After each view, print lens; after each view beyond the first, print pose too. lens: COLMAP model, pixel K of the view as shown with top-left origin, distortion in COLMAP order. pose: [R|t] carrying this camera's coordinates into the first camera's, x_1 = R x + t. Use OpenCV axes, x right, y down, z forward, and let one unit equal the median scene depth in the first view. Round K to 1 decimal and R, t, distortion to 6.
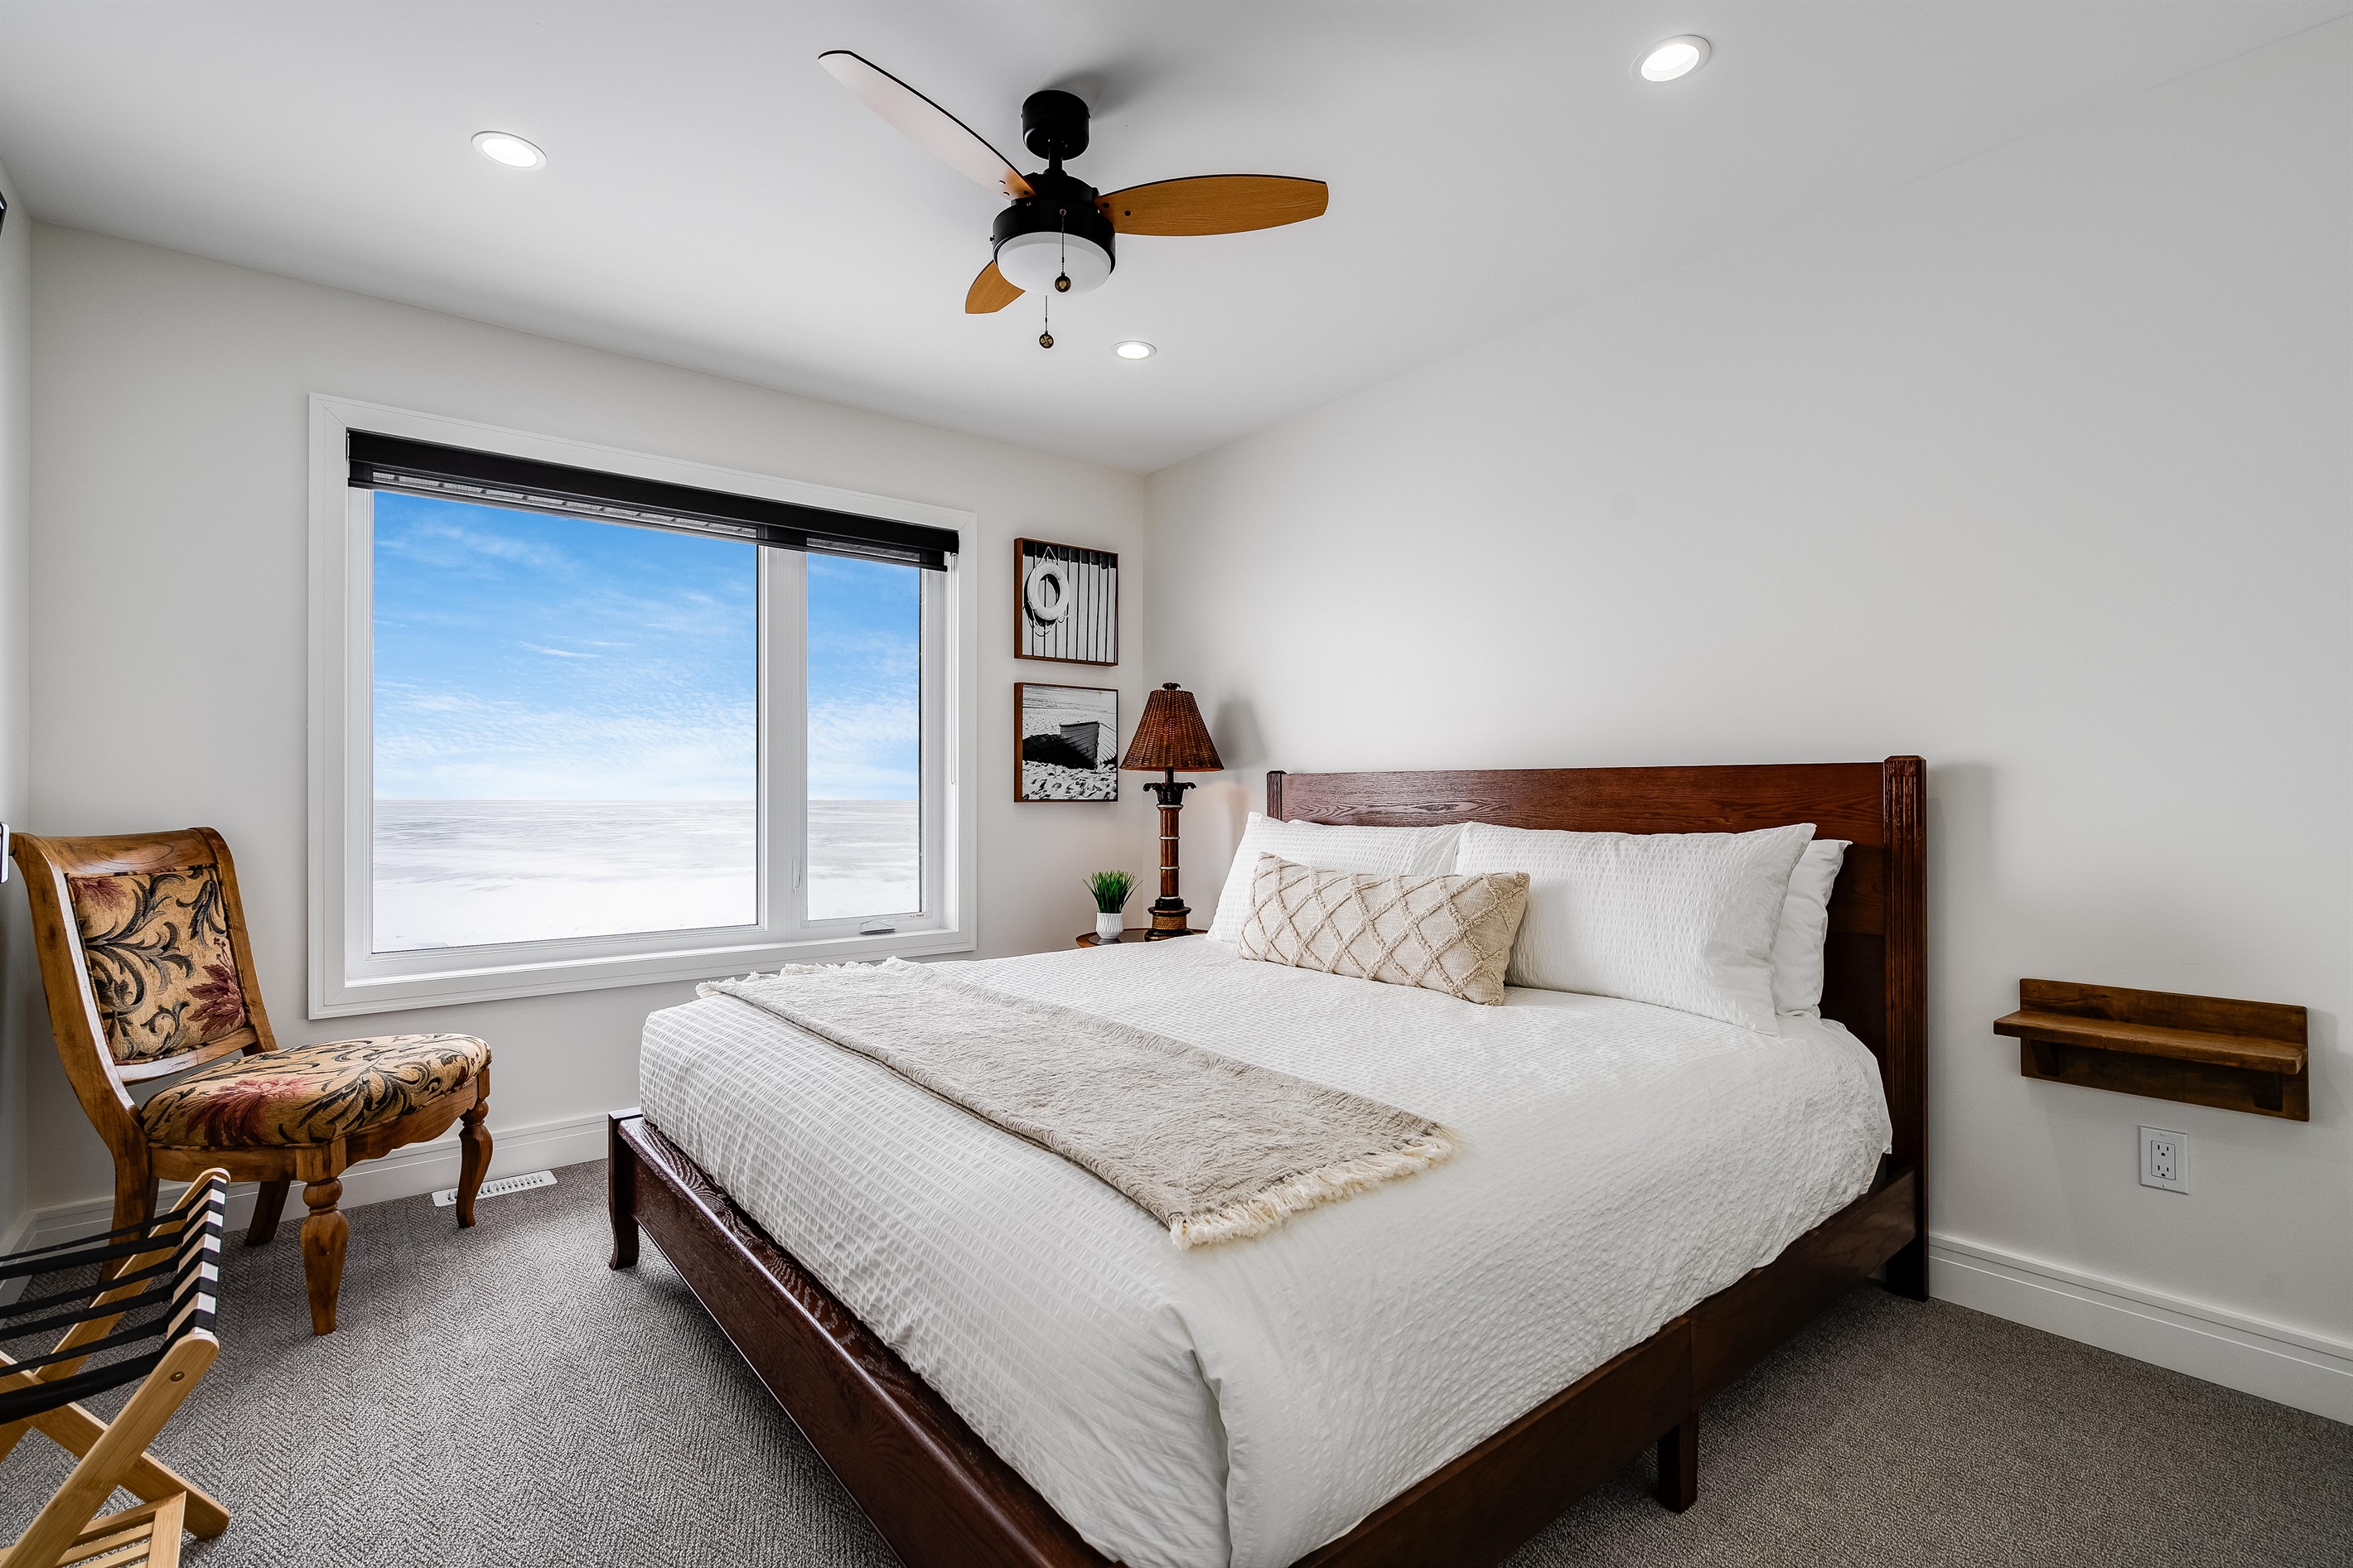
lens RADIAL K [[1075.9, 0, 1163.7], [0, 1075.9, 778.5], [0, 0, 1]] dist [-0.007025, 0.003088]
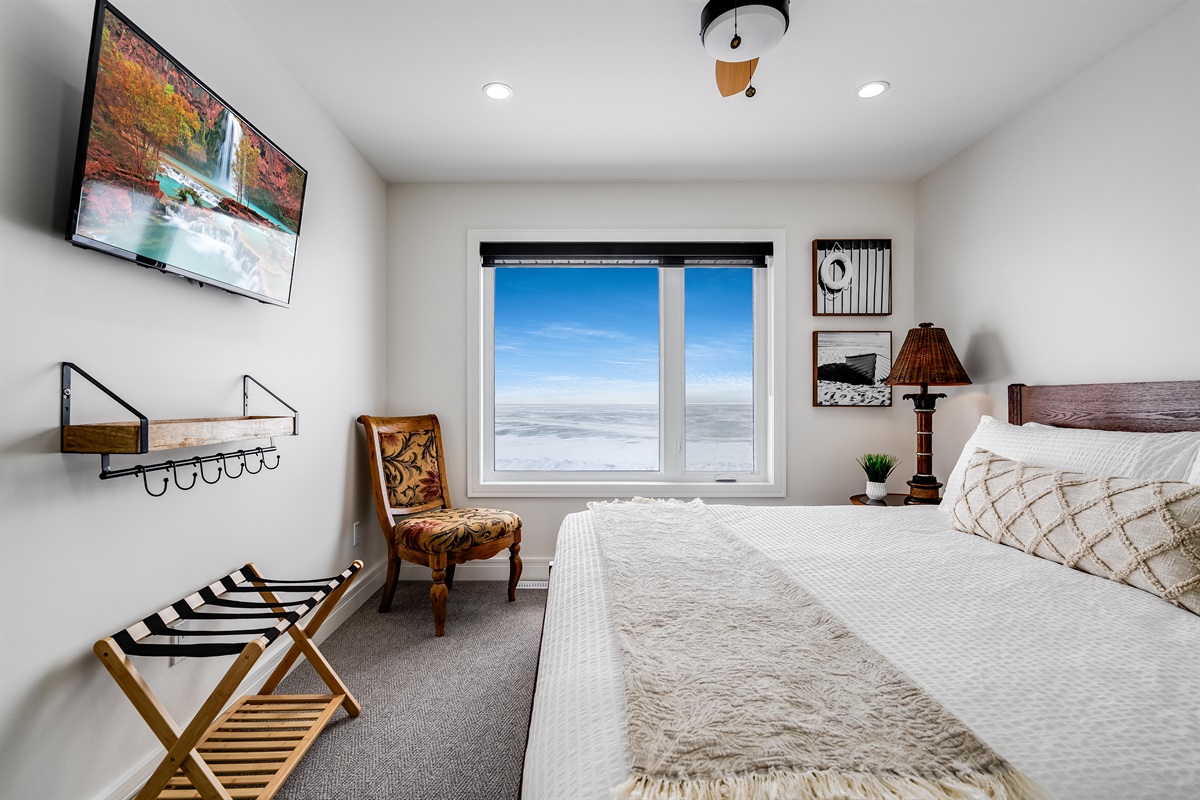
lens RADIAL K [[548.8, 0, 570.1], [0, 548.8, 397.5], [0, 0, 1]] dist [-0.007025, 0.003088]
pose [[0.777493, -0.001992, -0.628888, 0.099481], [0.006931, 0.999961, 0.005401, 0.001781], [0.628853, -0.008558, 0.777477, 0.155529]]
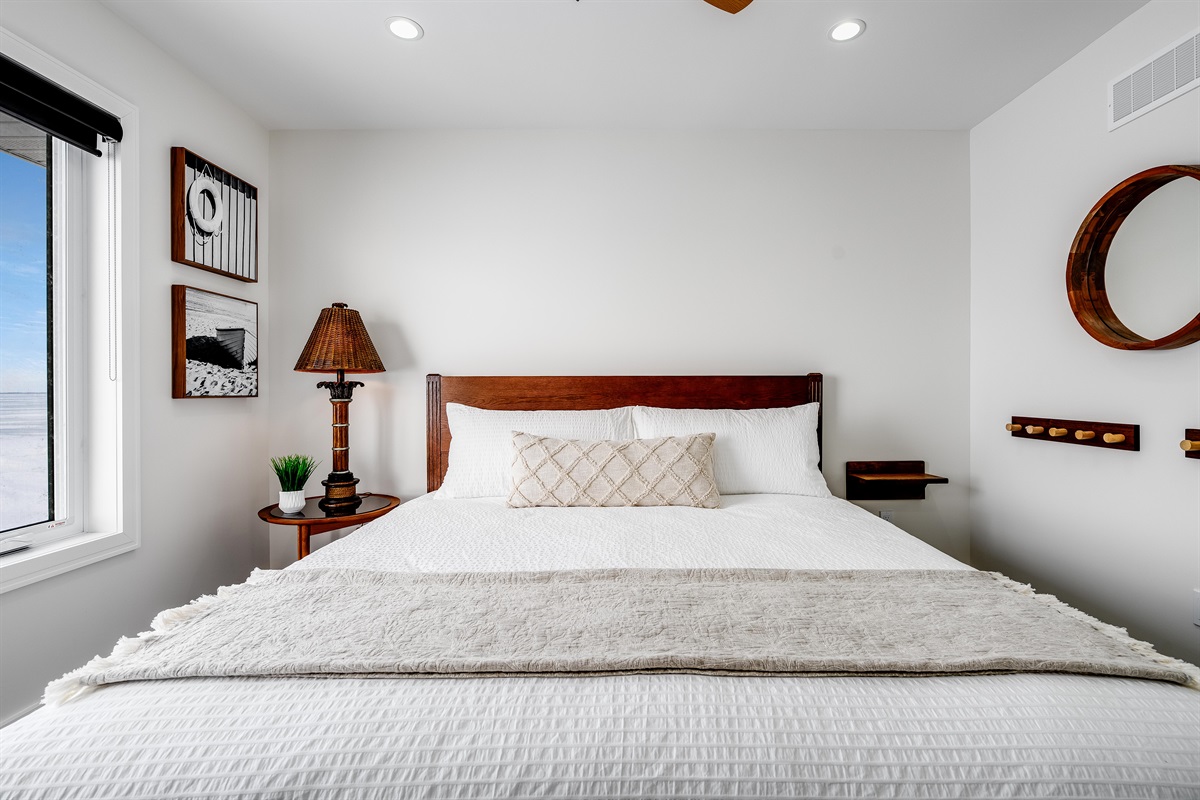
lens RADIAL K [[548.8, 0, 618.1], [0, 548.8, 389.6], [0, 0, 1]] dist [-0.007025, 0.003088]
pose [[0.613480, -0.000596, 0.789710, -0.316915], [-0.008400, 0.999938, 0.007280, 0.006019], [-0.789665, -0.011100, 0.613438, 0.358080]]
